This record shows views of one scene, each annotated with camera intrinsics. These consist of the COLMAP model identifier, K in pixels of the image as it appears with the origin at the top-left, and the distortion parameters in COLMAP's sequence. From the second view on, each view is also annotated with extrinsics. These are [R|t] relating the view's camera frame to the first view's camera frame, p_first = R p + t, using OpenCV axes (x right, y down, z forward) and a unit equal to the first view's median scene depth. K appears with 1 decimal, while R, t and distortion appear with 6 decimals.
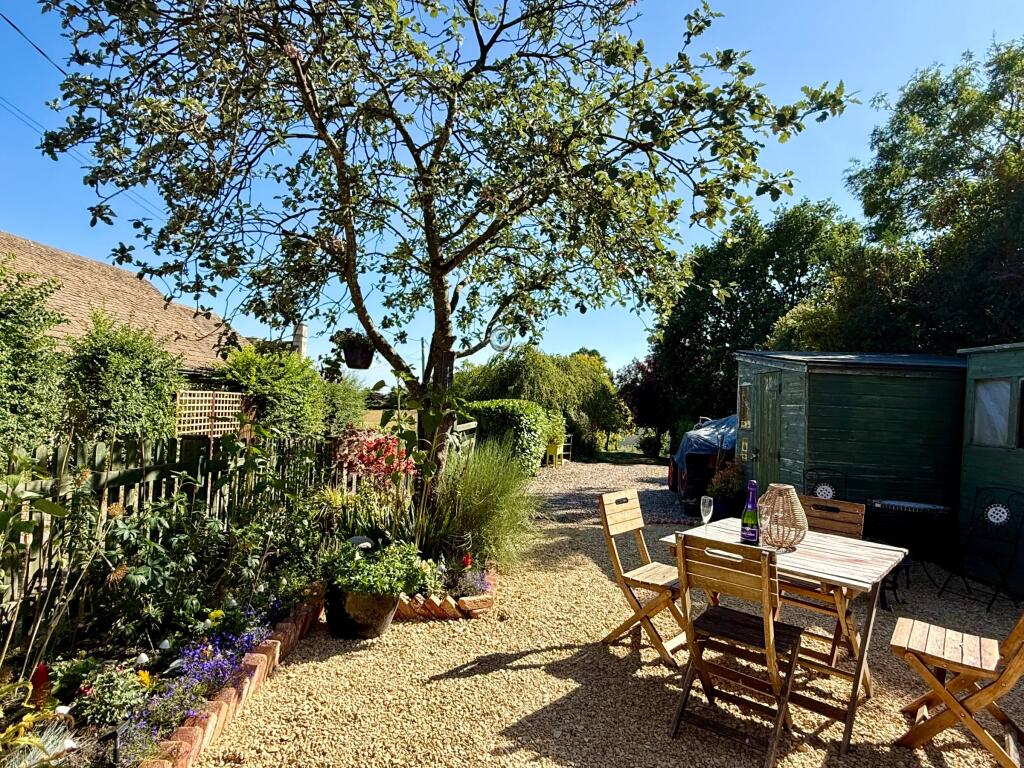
lens RADIAL K [[576.4, 0, 512.0], [0, 576.4, 383.9], [0, 0, 1]] dist [-0.002875, 0.000423]
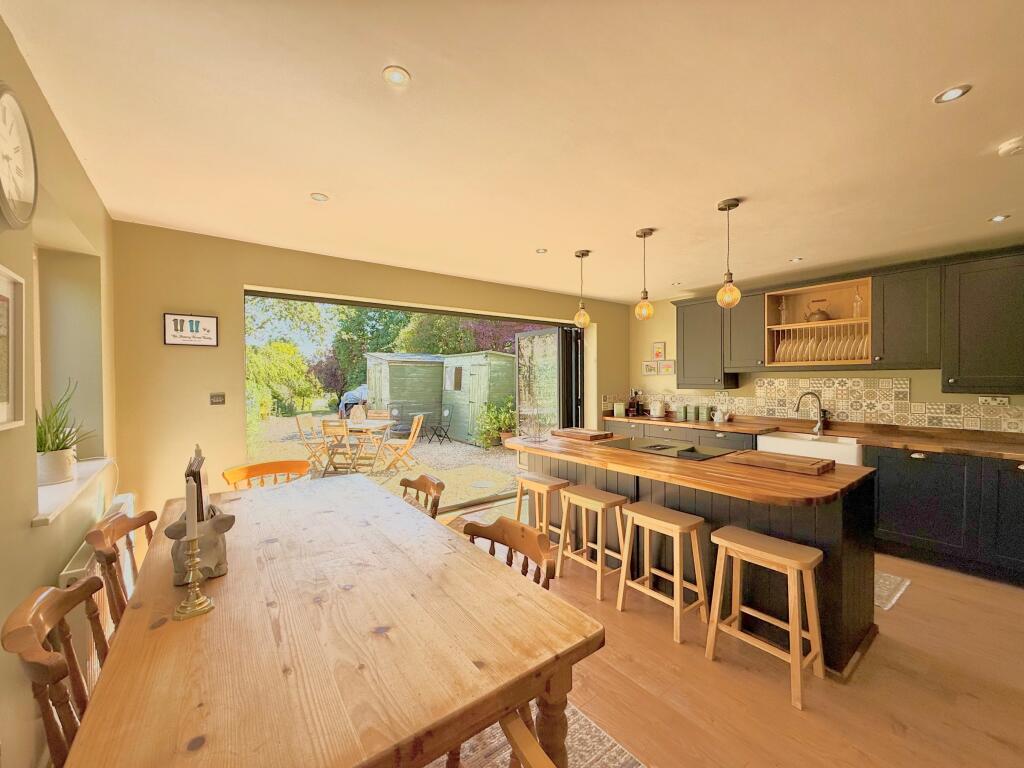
lens RADIAL K [[410.5, 0, 509.3], [0, 410.5, 382.9], [0, 0, 1]] dist [0.001544, 0.000188]
pose [[0.806411, -0.048711, 0.589346, -0.024101], [0.015469, 0.997998, 0.061322, -0.008811], [-0.591153, -0.040334, 0.805550, -0.155418]]
